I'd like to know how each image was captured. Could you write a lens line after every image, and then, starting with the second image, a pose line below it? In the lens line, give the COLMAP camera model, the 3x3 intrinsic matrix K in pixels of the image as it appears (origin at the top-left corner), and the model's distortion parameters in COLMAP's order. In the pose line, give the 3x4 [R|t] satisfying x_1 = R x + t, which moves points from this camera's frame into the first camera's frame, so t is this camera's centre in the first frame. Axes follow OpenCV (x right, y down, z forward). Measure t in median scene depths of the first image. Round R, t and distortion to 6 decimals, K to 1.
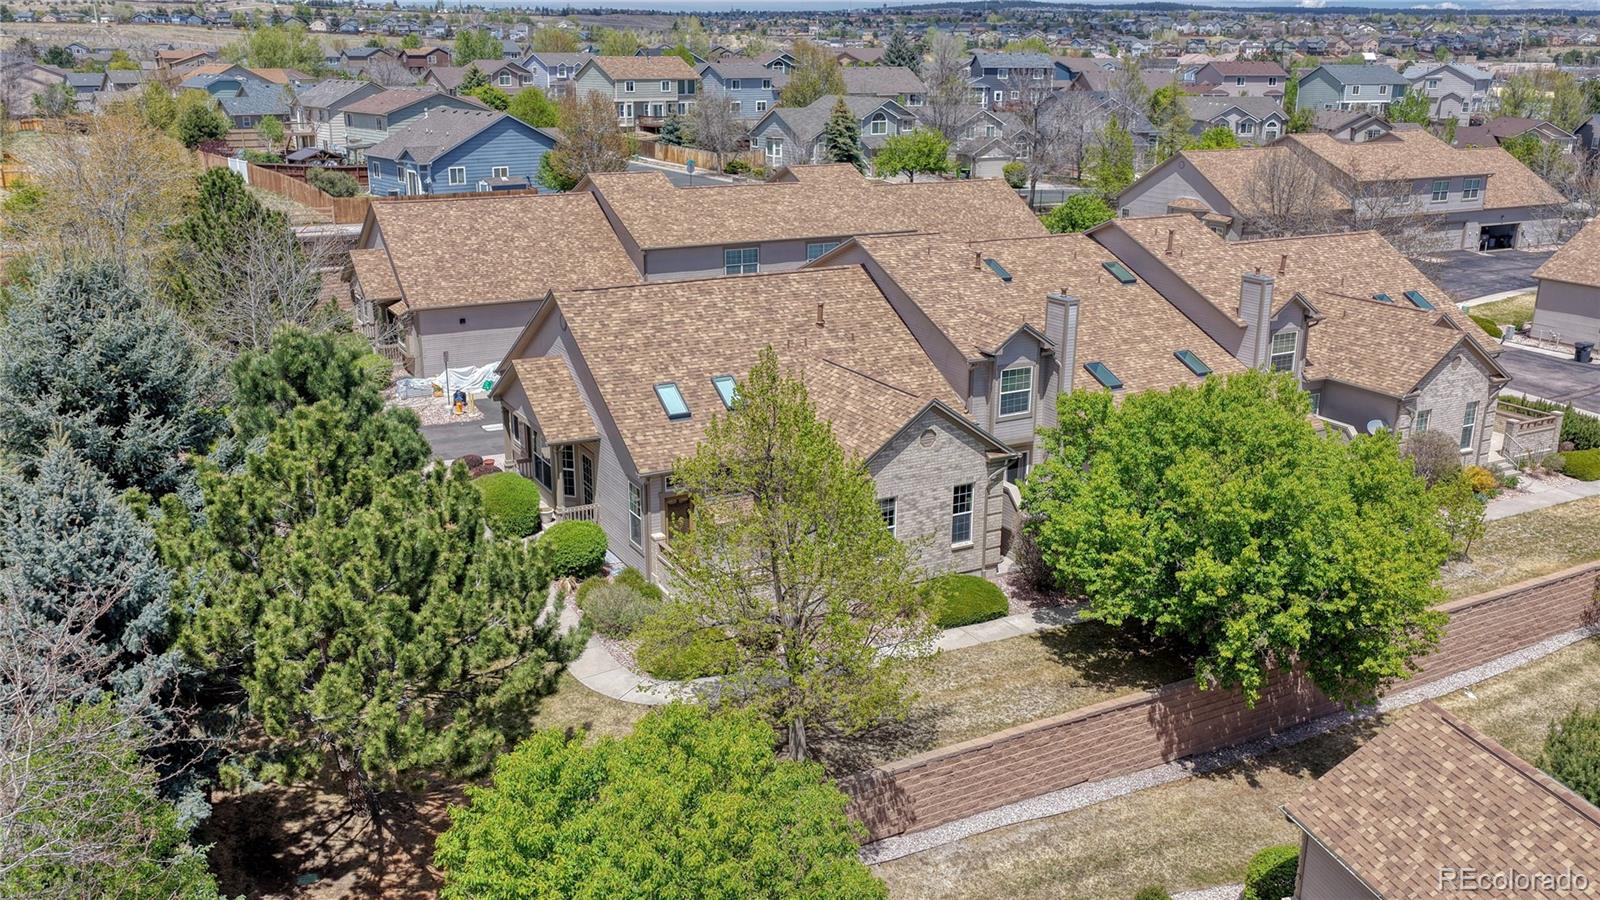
lens RADIAL K [[1331.1, 0, 801.8], [0, 1331.1, 453.3], [0, 0, 1]] dist [-0.012969, 0.029336]
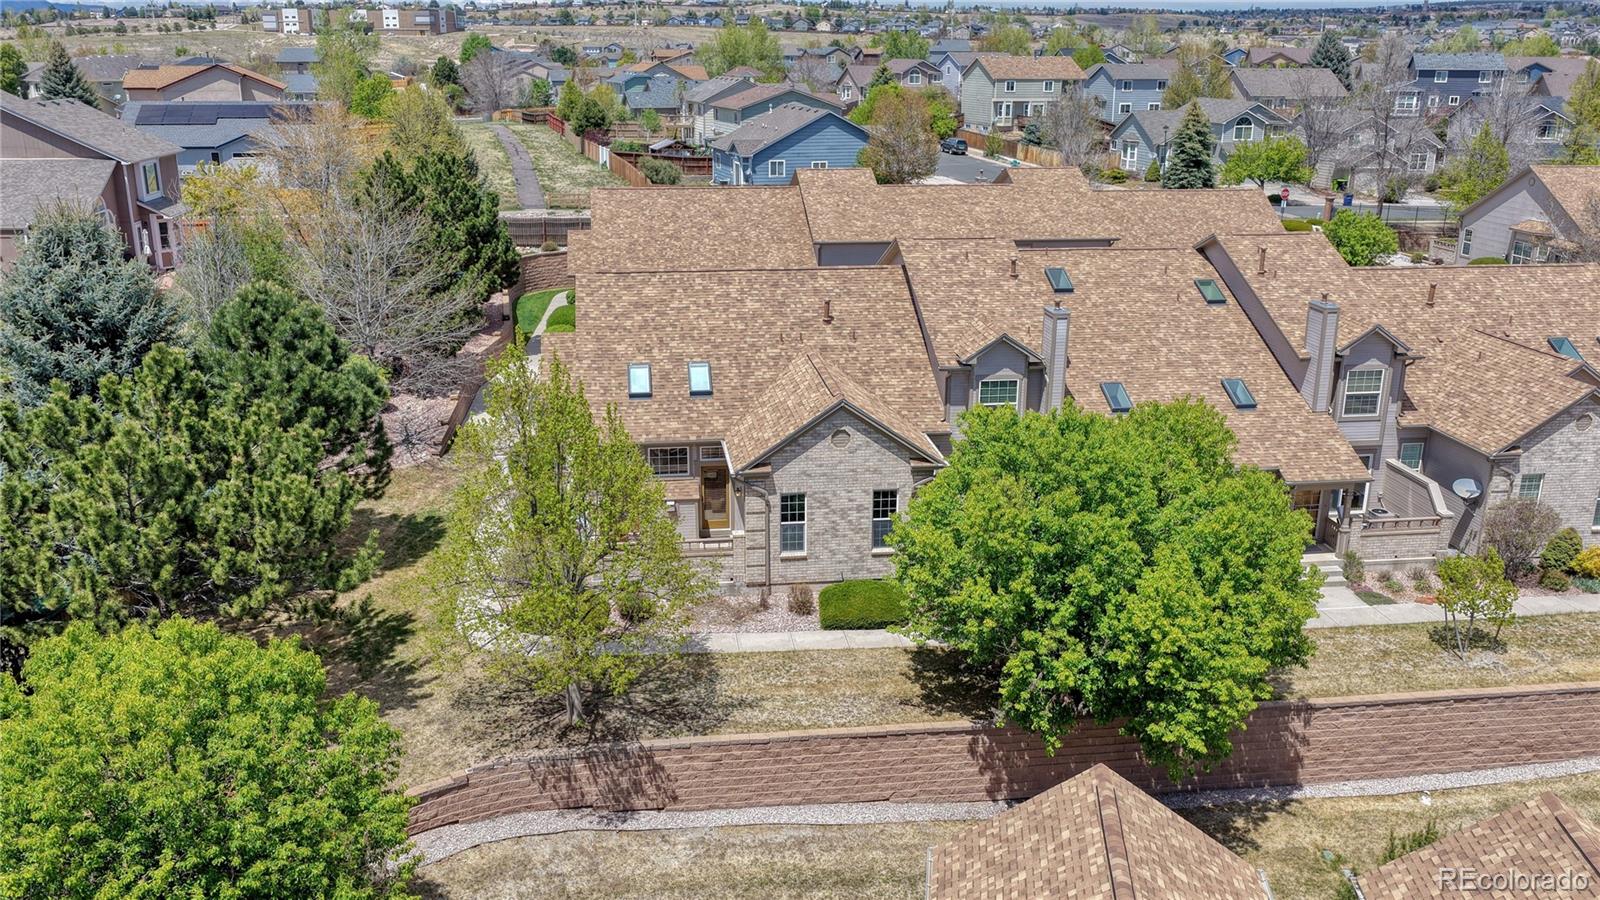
lens RADIAL K [[1331.1, 0, 801.0], [0, 1331.1, 448.3], [0, 0, 1]] dist [-0.012969, 0.029336]
pose [[0.934065, 0.103635, -0.341736, 0.324167], [-0.104707, 0.994384, 0.015361, -0.012841], [0.341409, 0.021434, 0.939671, 0.039954]]
